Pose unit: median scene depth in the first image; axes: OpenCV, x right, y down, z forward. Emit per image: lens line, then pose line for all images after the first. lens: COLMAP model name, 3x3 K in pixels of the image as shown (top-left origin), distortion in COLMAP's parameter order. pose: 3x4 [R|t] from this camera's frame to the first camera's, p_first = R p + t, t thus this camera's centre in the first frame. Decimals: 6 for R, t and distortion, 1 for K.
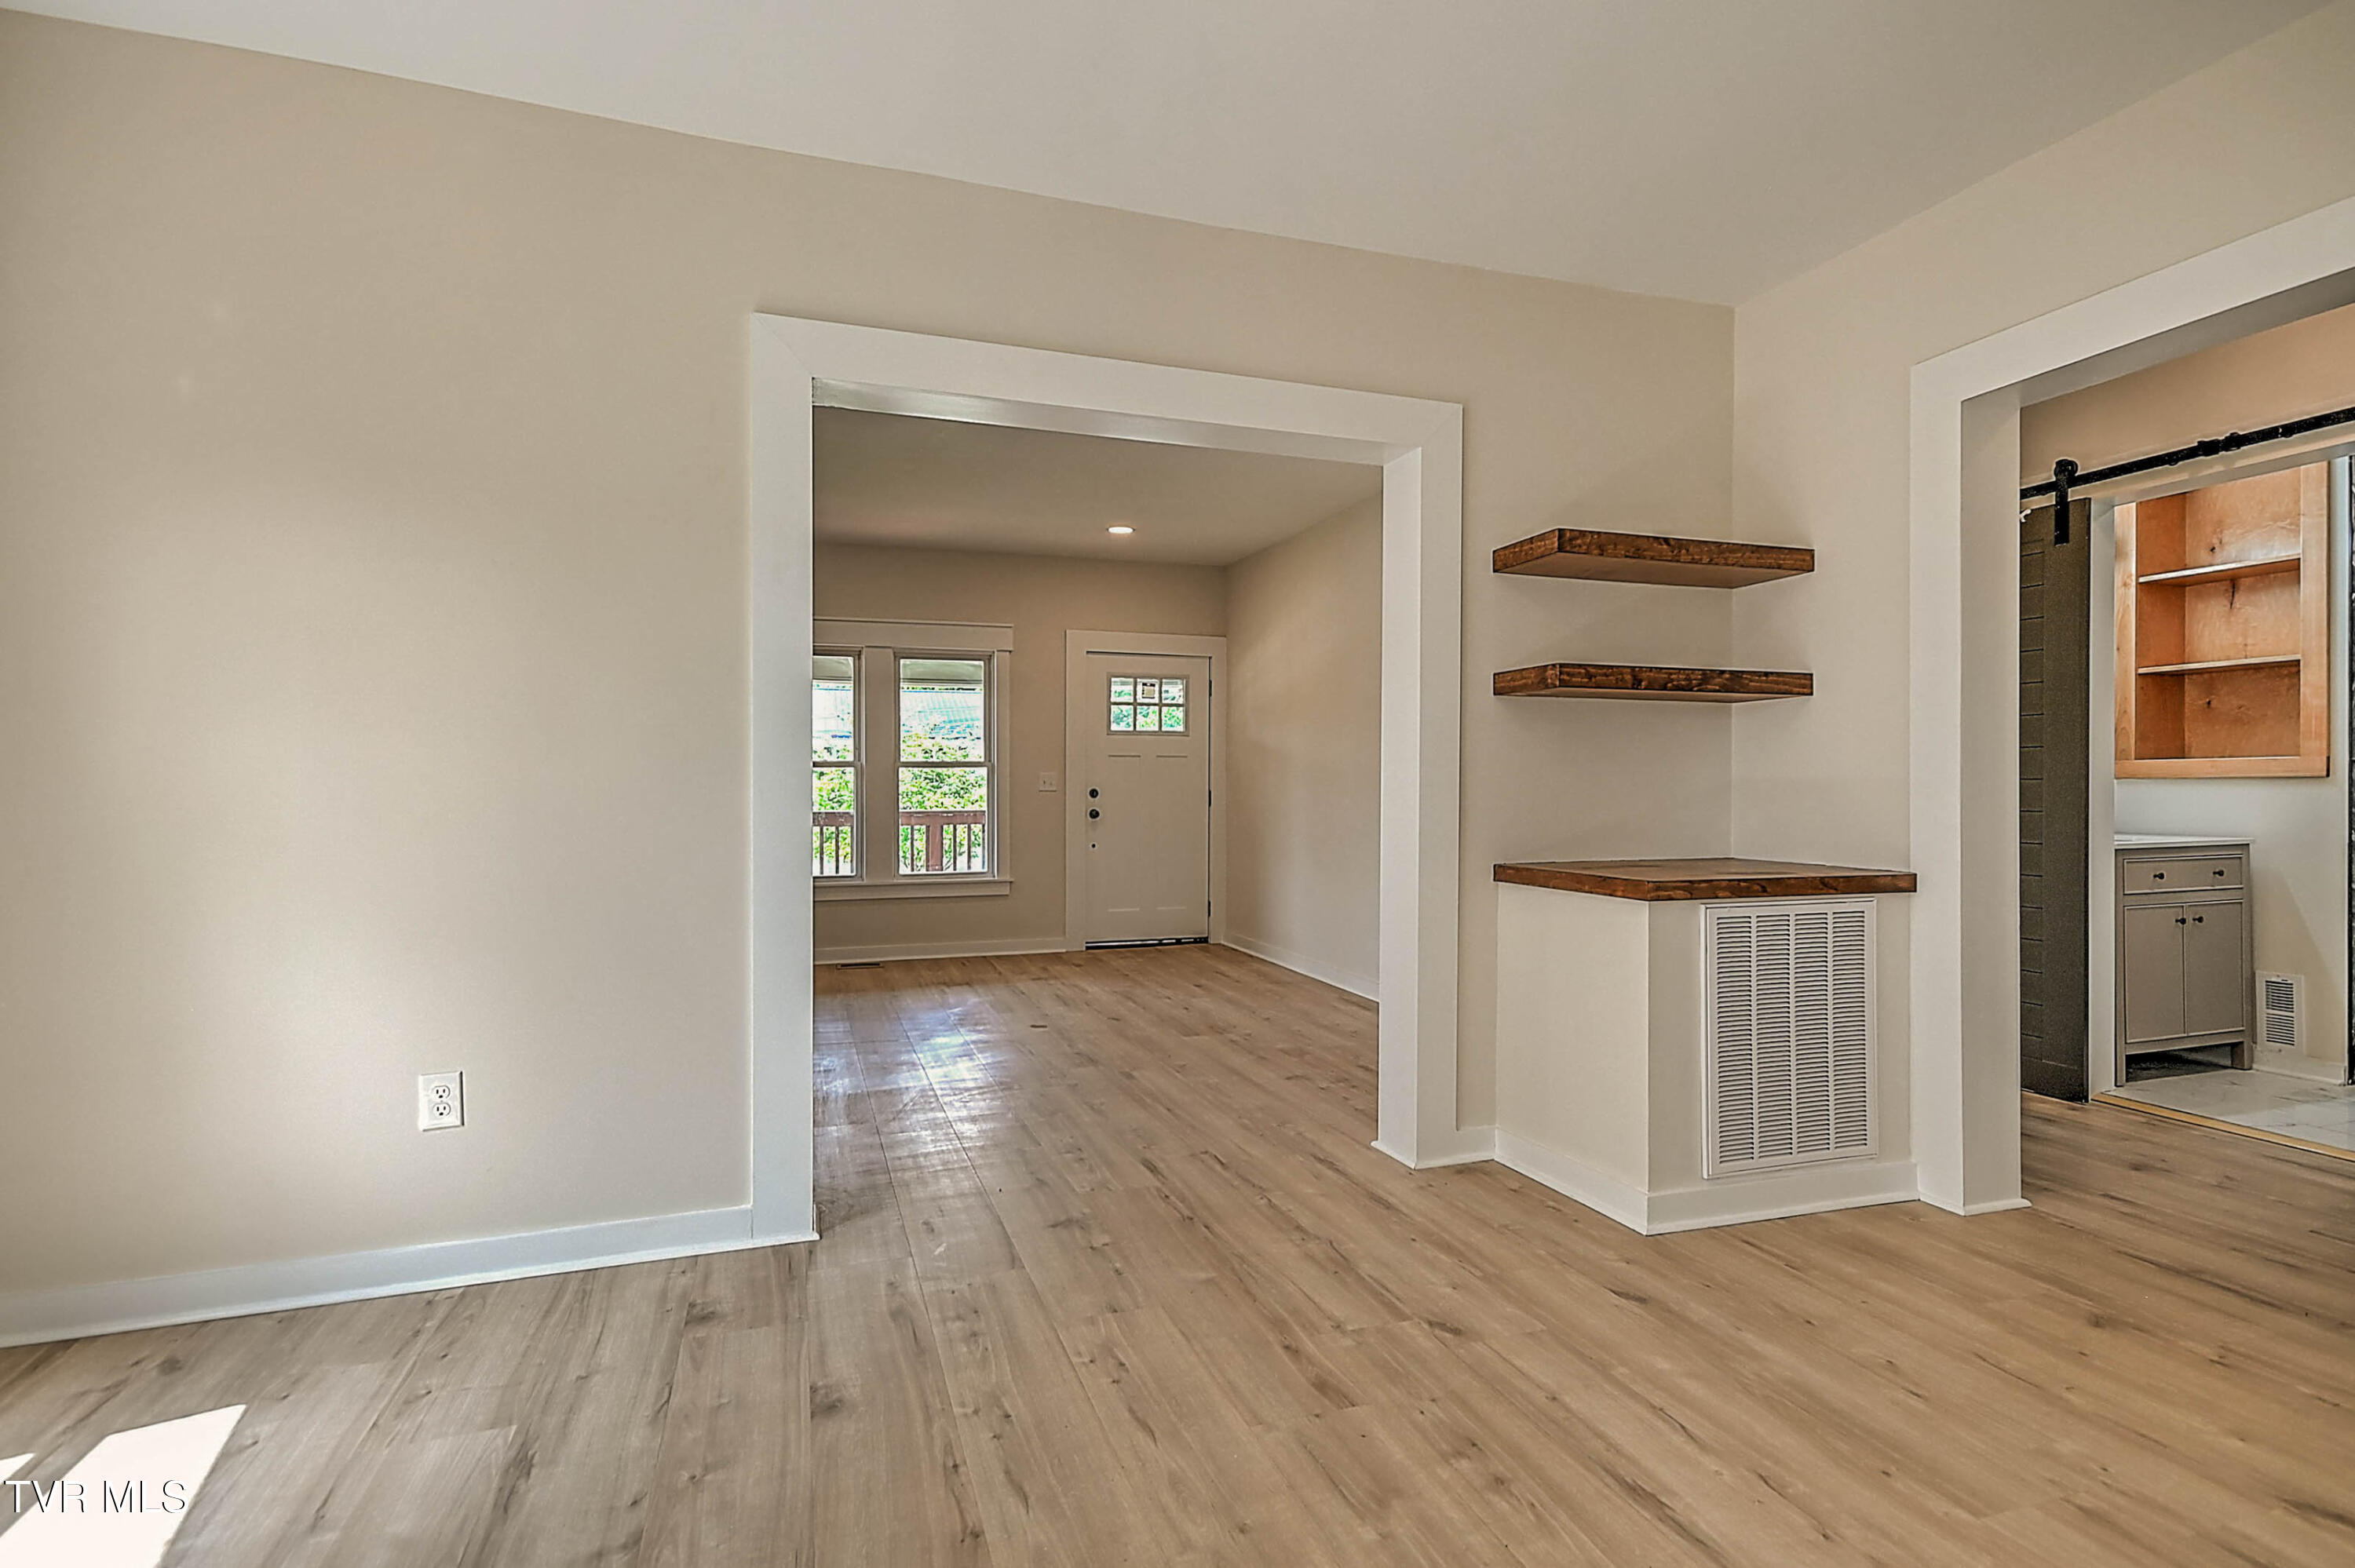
lens RADIAL K [[1143.5, 0, 1175.4], [0, 1143.5, 773.3], [0, 0, 1]] dist [-0.002856, -0.000270]
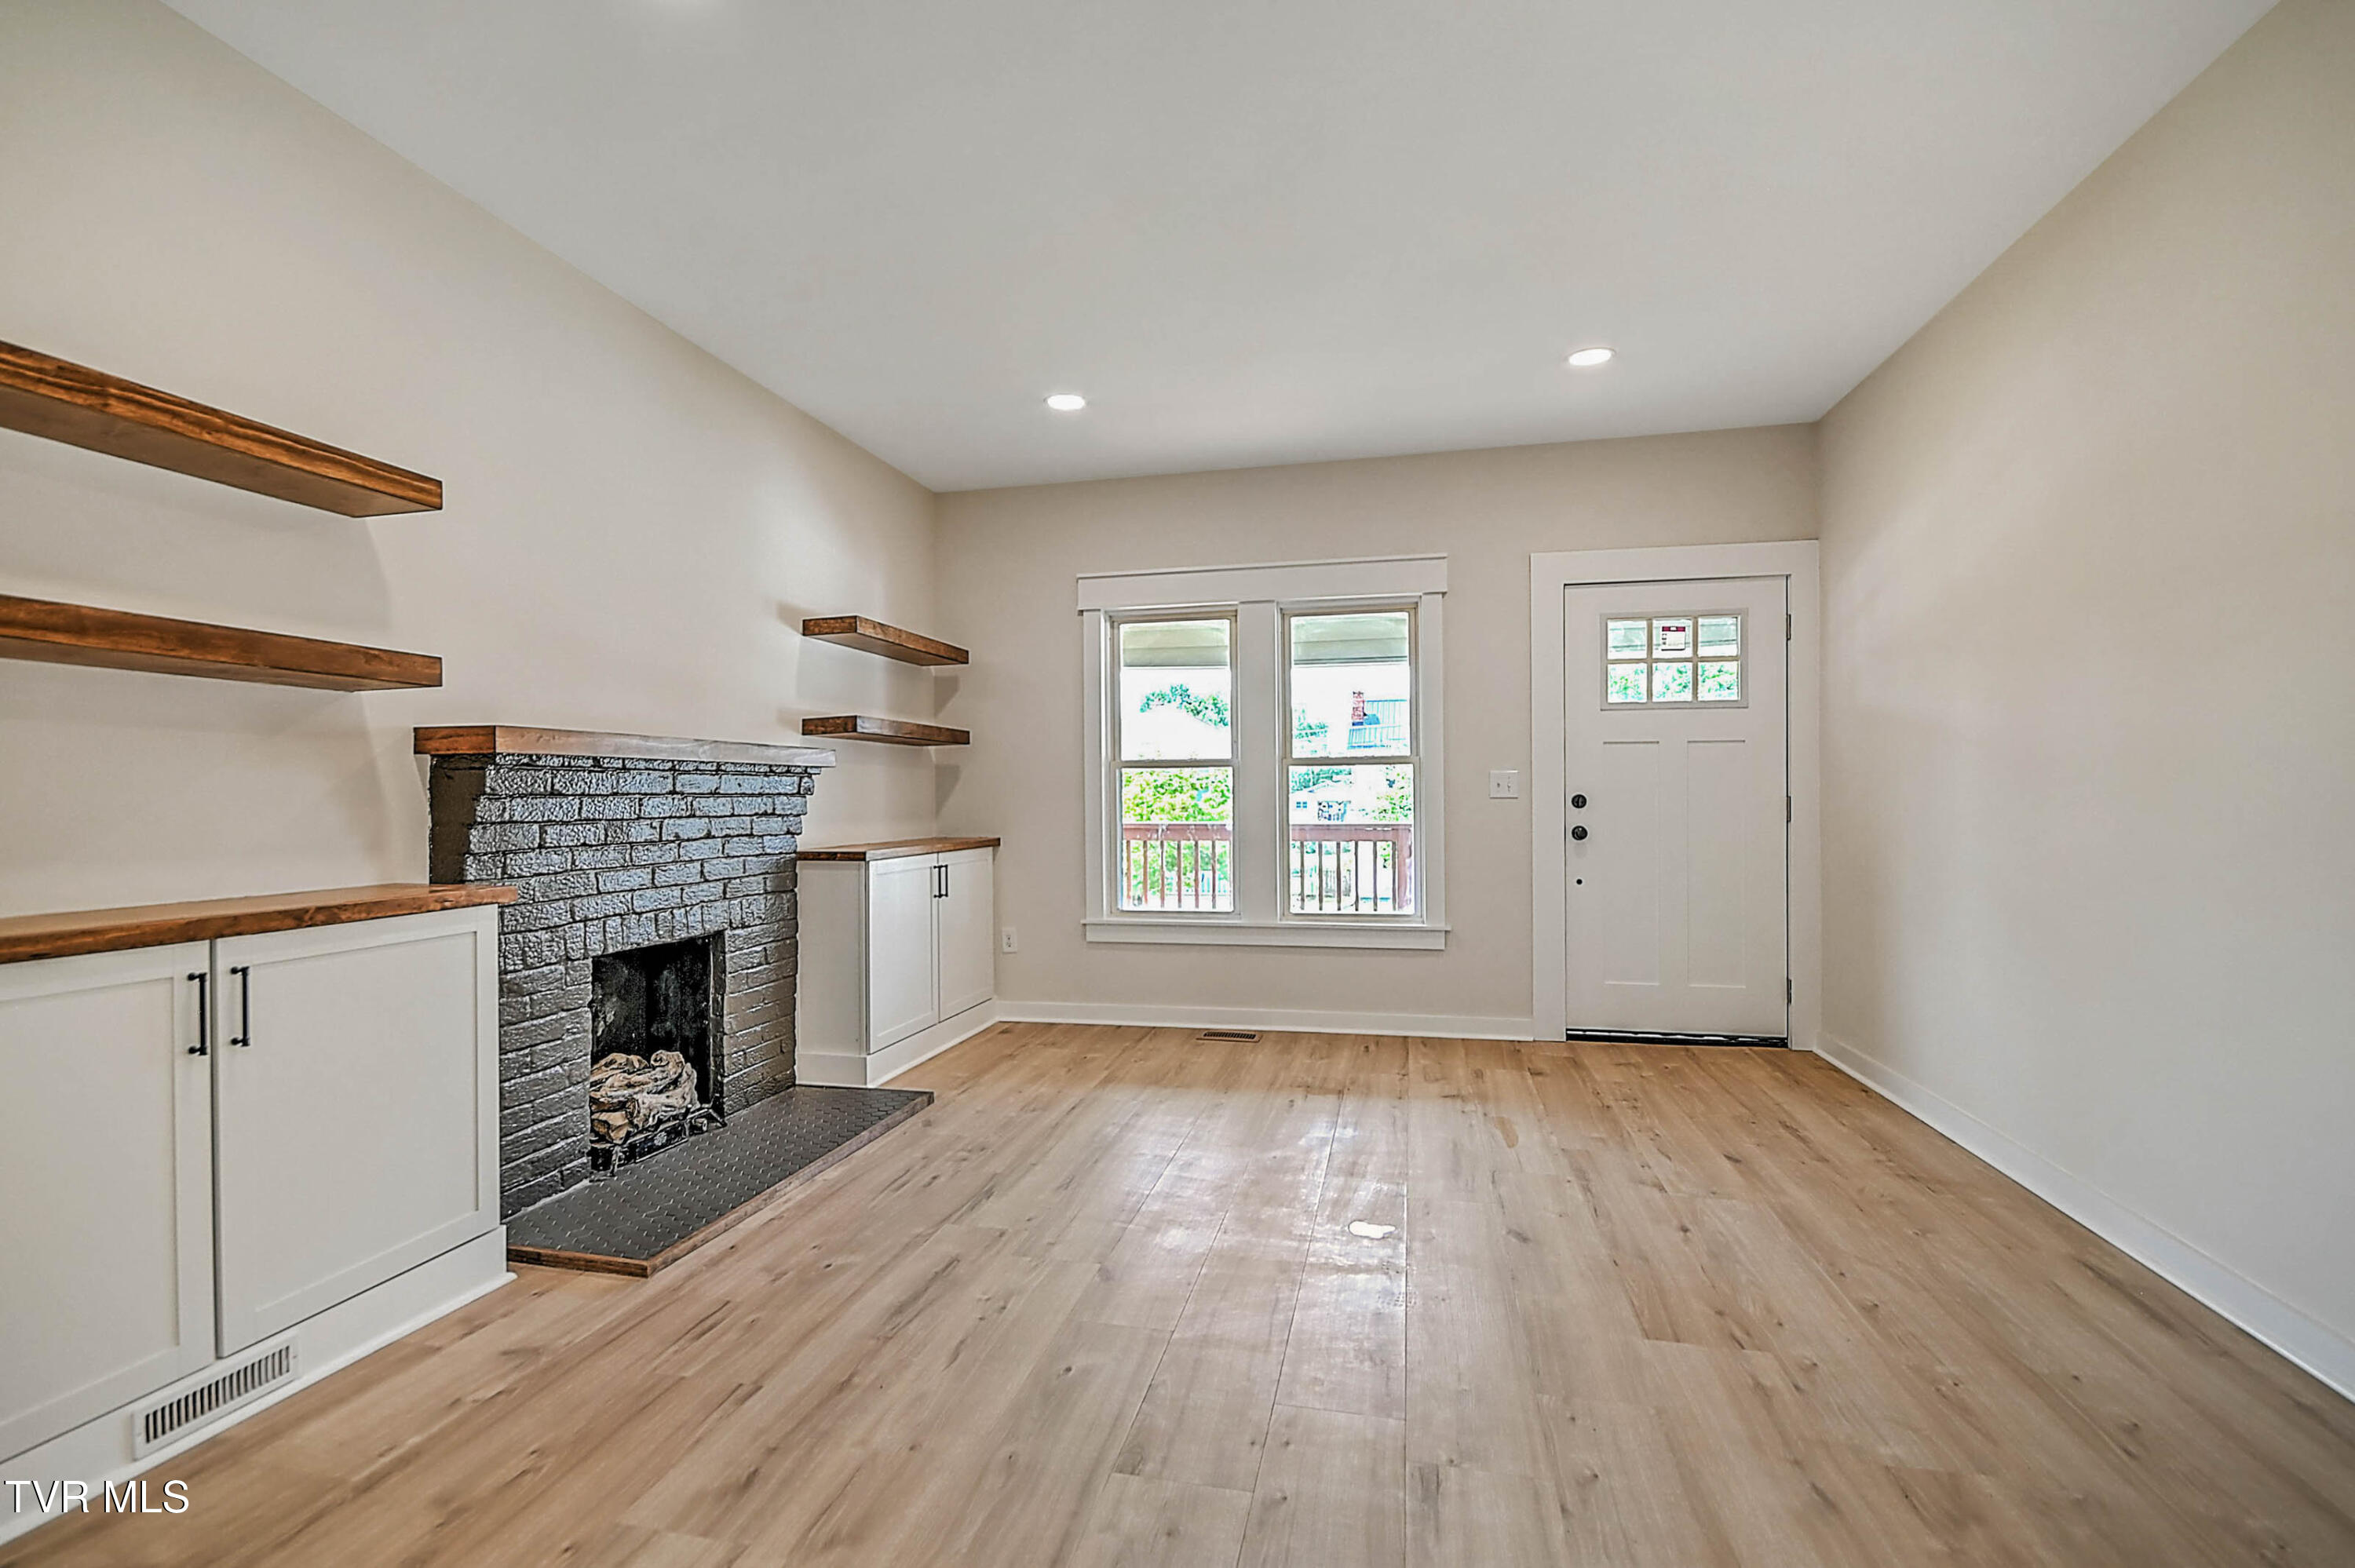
lens RADIAL K [[1022.0, 0, 1192.0], [0, 1022.0, 790.7], [0, 0, 1]] dist [-0.002808, -0.001275]
pose [[0.848457, -0.002299, -0.529259, 0.050654], [0.009877, 0.999885, 0.011489, 0.002585], [0.529172, -0.014976, 0.848382, 0.397722]]
